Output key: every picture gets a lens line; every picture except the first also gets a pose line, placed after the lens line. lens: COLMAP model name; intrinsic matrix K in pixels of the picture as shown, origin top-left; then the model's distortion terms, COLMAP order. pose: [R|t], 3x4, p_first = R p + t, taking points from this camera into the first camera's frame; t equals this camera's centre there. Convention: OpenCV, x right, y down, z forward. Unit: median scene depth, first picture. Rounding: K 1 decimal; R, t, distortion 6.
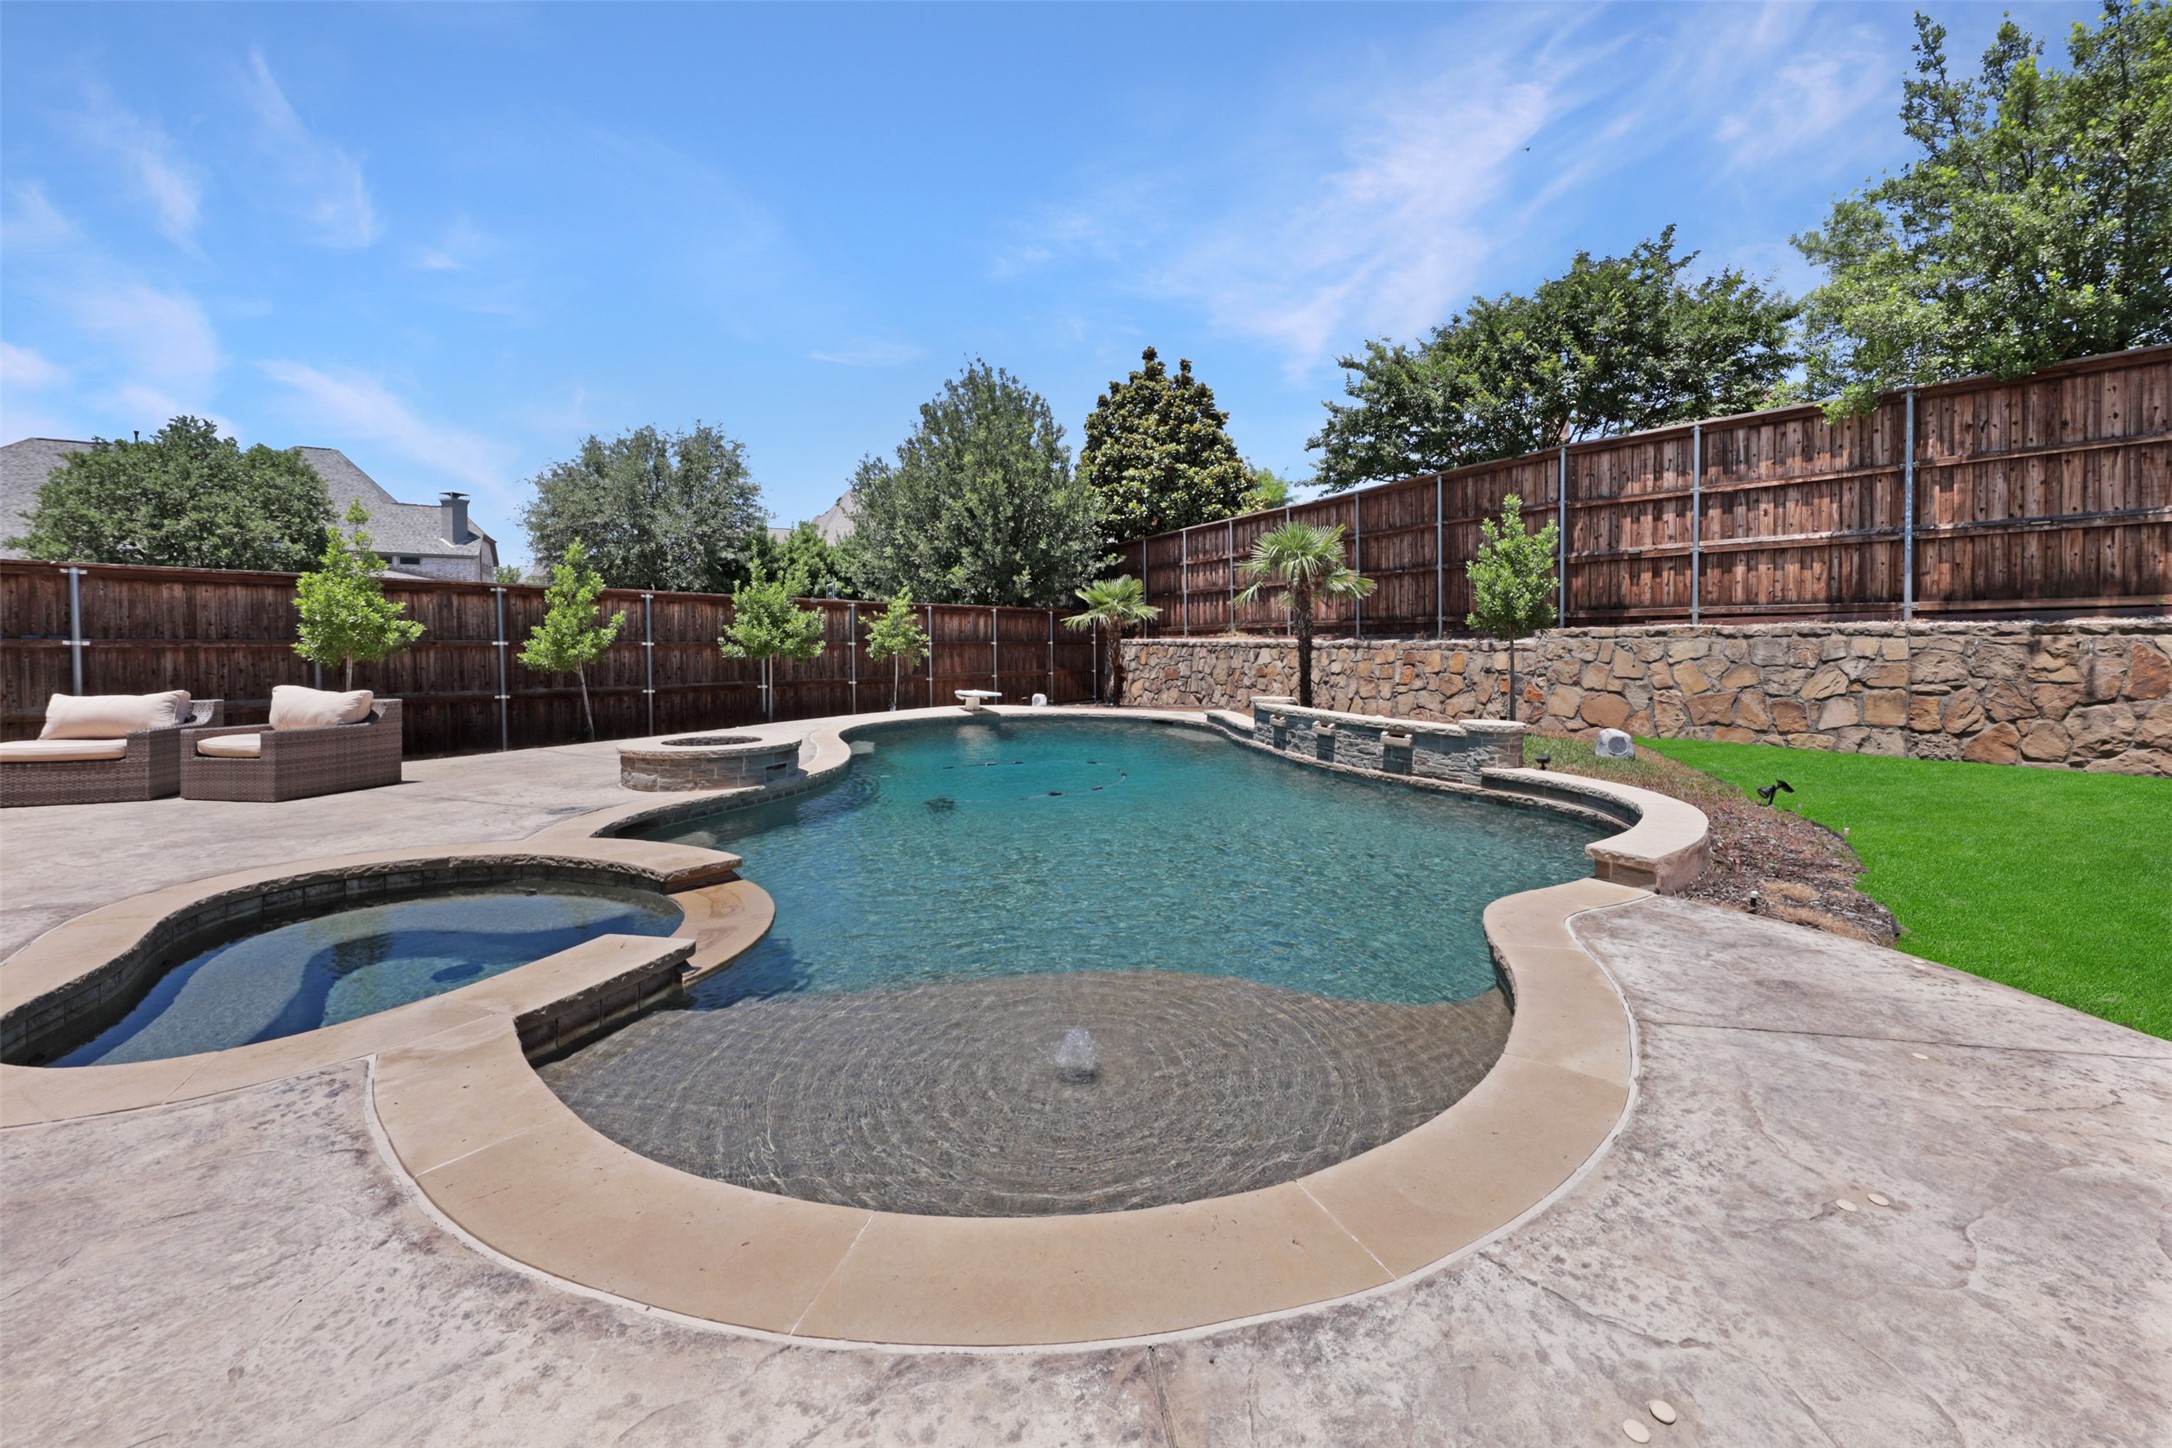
lens RADIAL K [[879.7, 0, 1090.4], [0, 879.7, 653.0], [0, 0, 1]] dist [-0.000122, 0.000035]
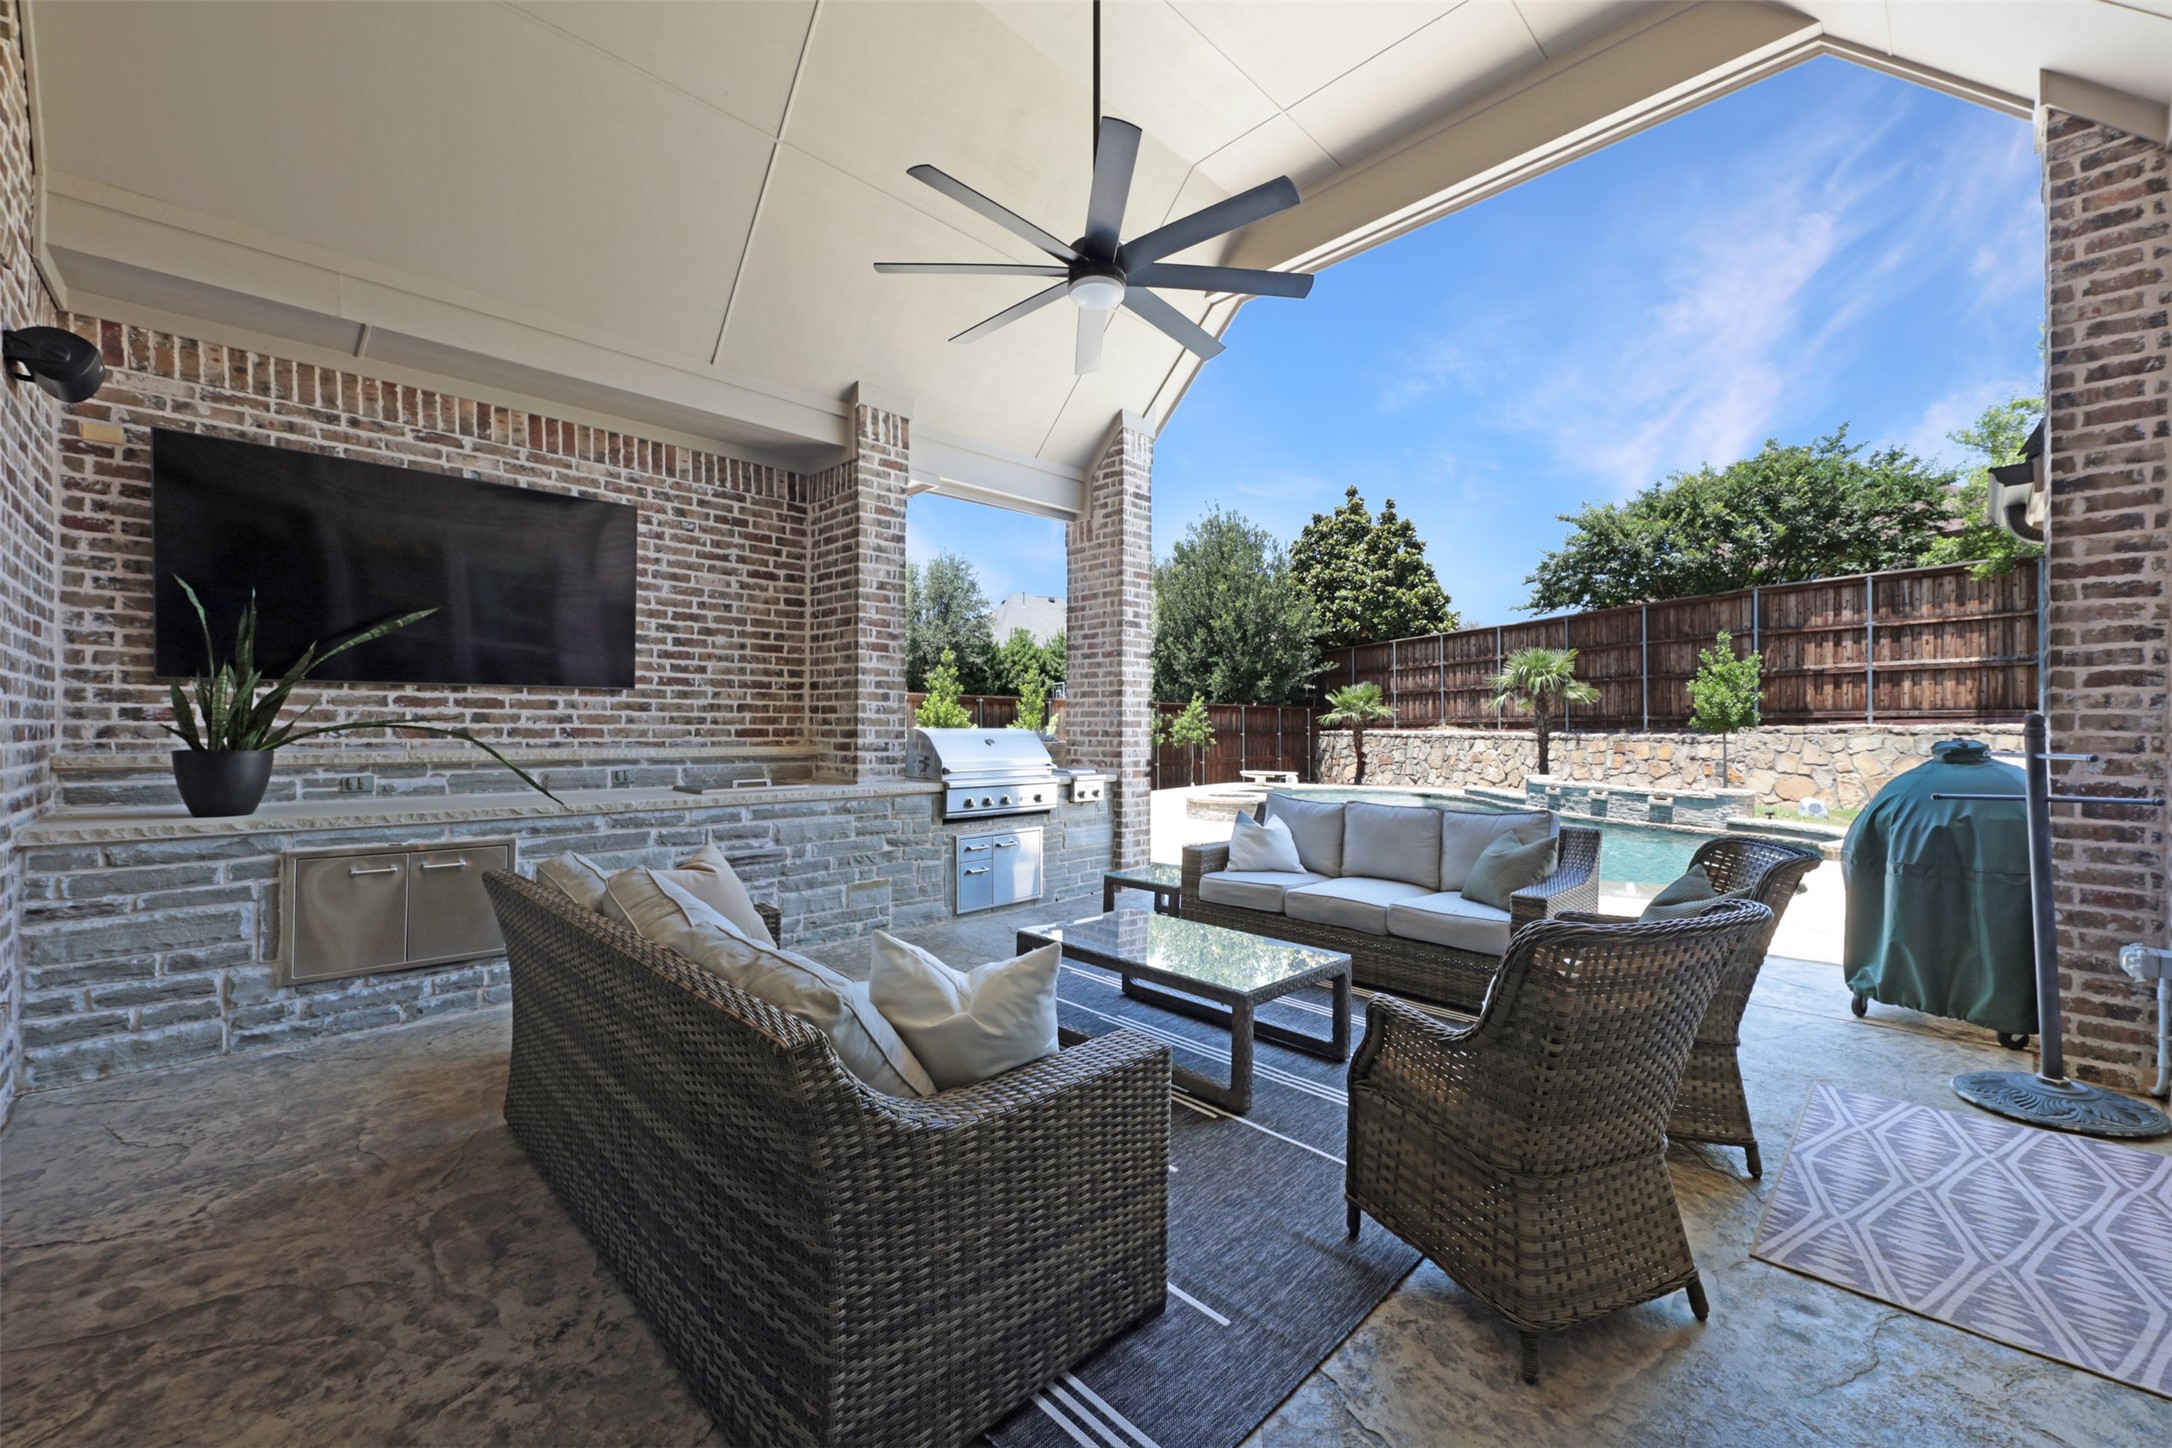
lens RADIAL K [[842.4, 0, 1086.0], [0, 842.4, 724.0], [0, 0, 1]] dist [0.000923, -0.004629]
pose [[0.990000, 0.001782, -0.141059, -0.289337], [-0.004515, 0.999808, -0.019051, -0.003380], [0.140998, 0.019498, 0.989818, -0.399992]]
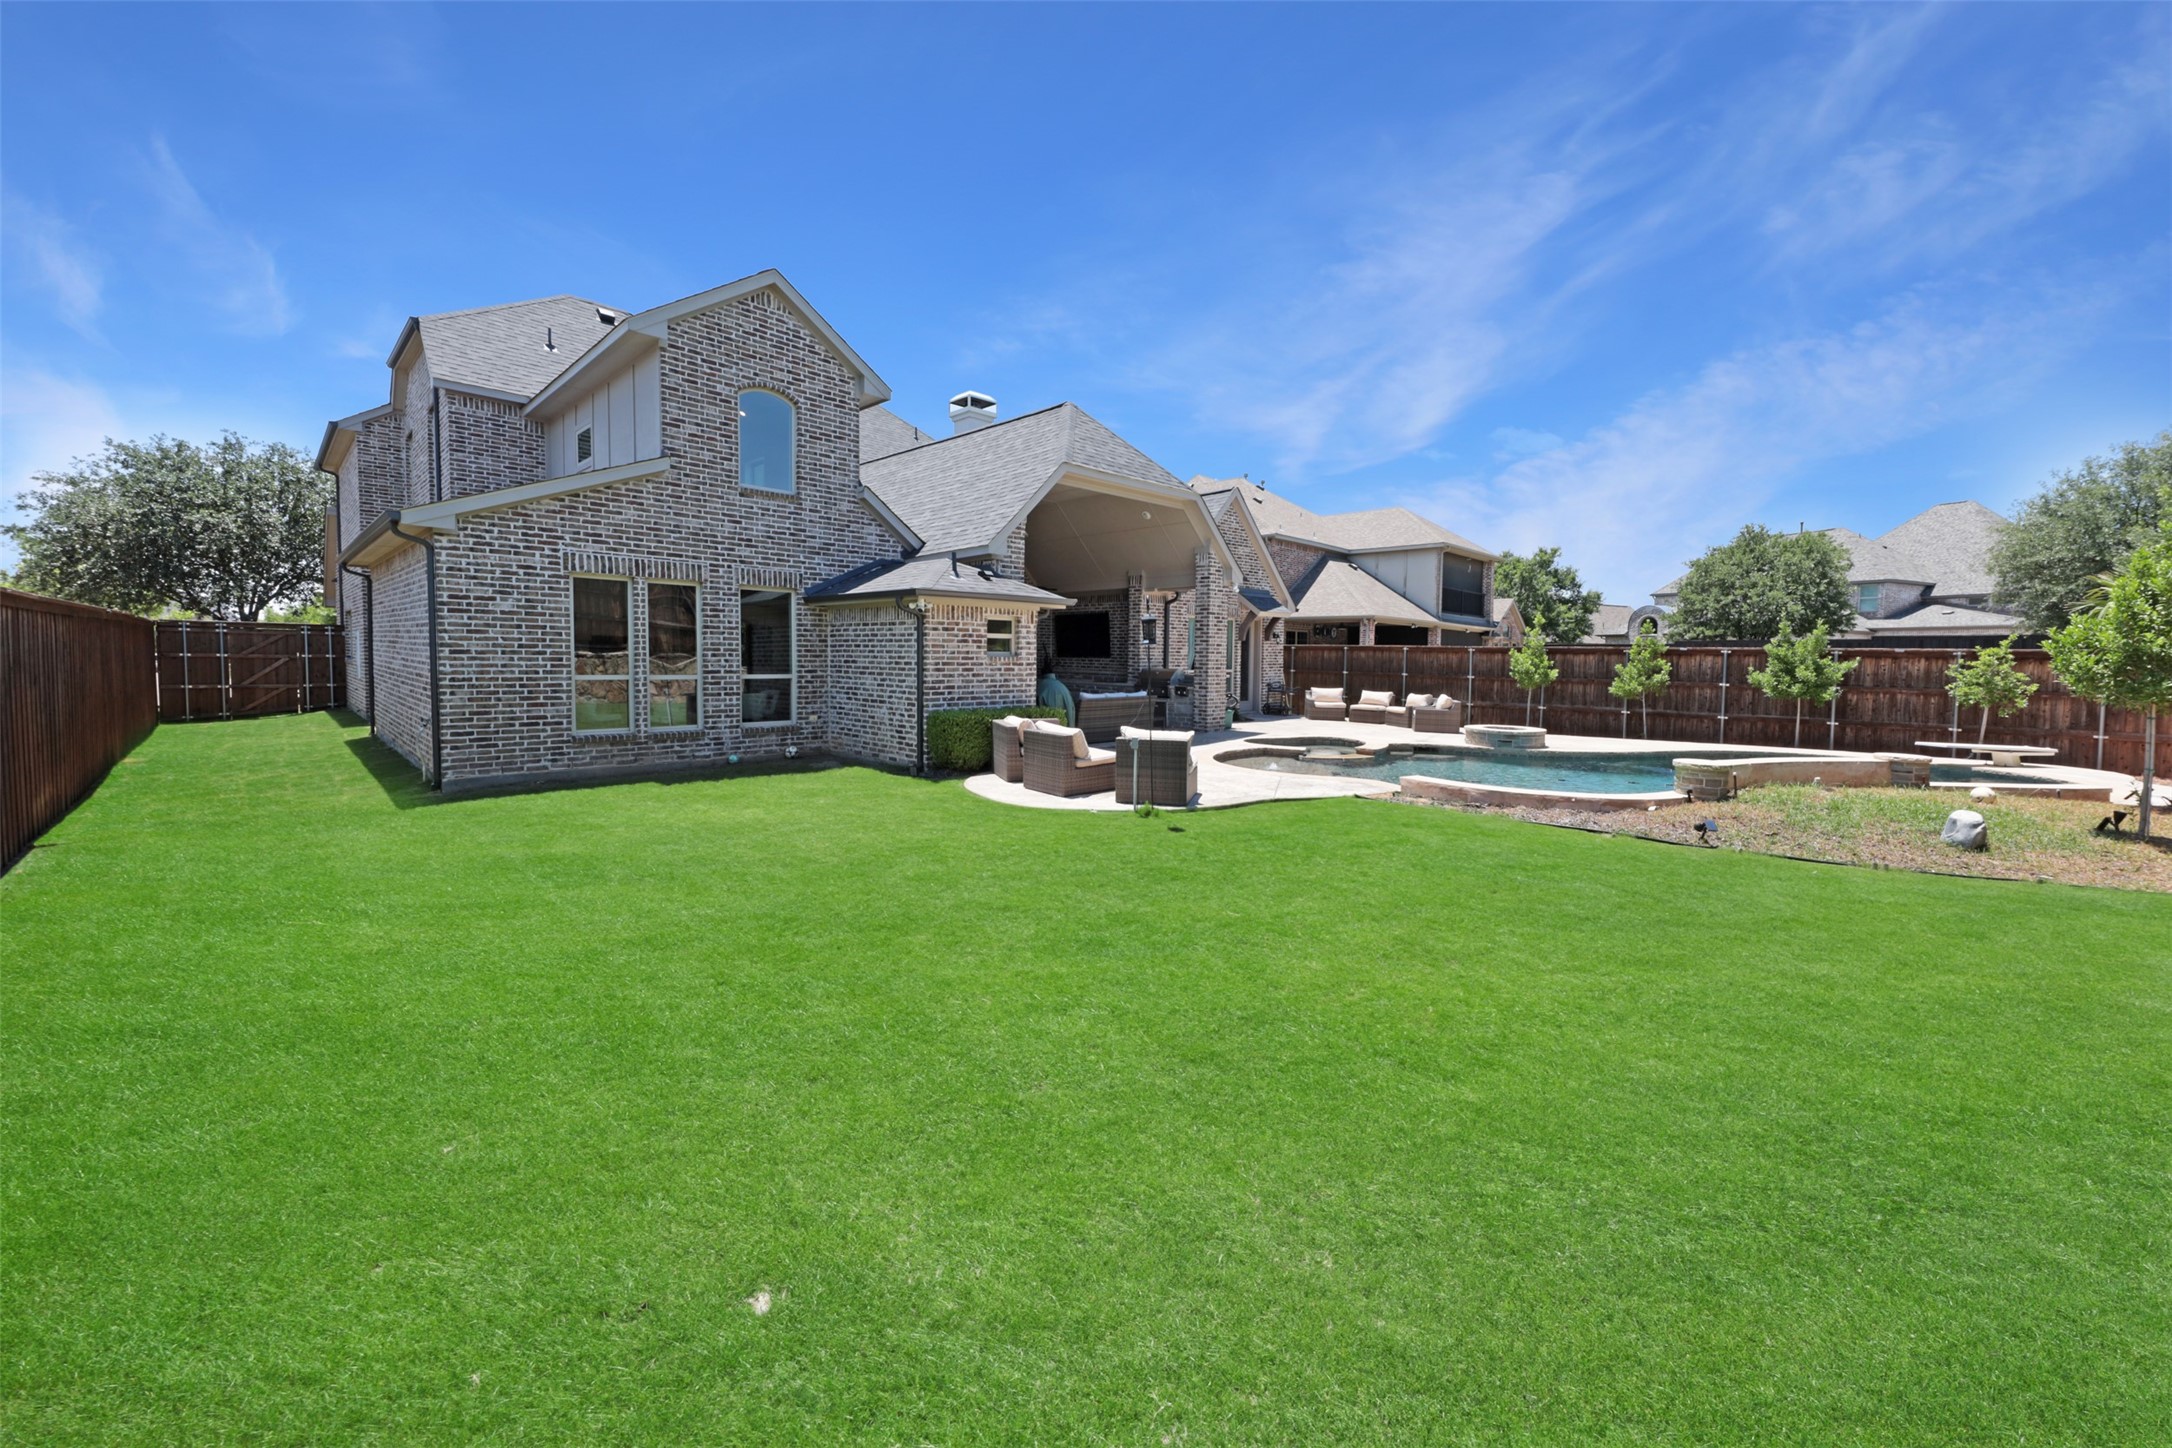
lens RADIAL K [[814.7, 0, 1080.0], [0, 814.7, 680.9], [0, 0, 1]] dist [0.000067, -0.000005]
pose [[-0.118289, 0.026507, -0.992625, 0.972495], [-0.031199, 0.999051, 0.030396, -0.025549], [0.992489, 0.034565, -0.117349, 0.082067]]
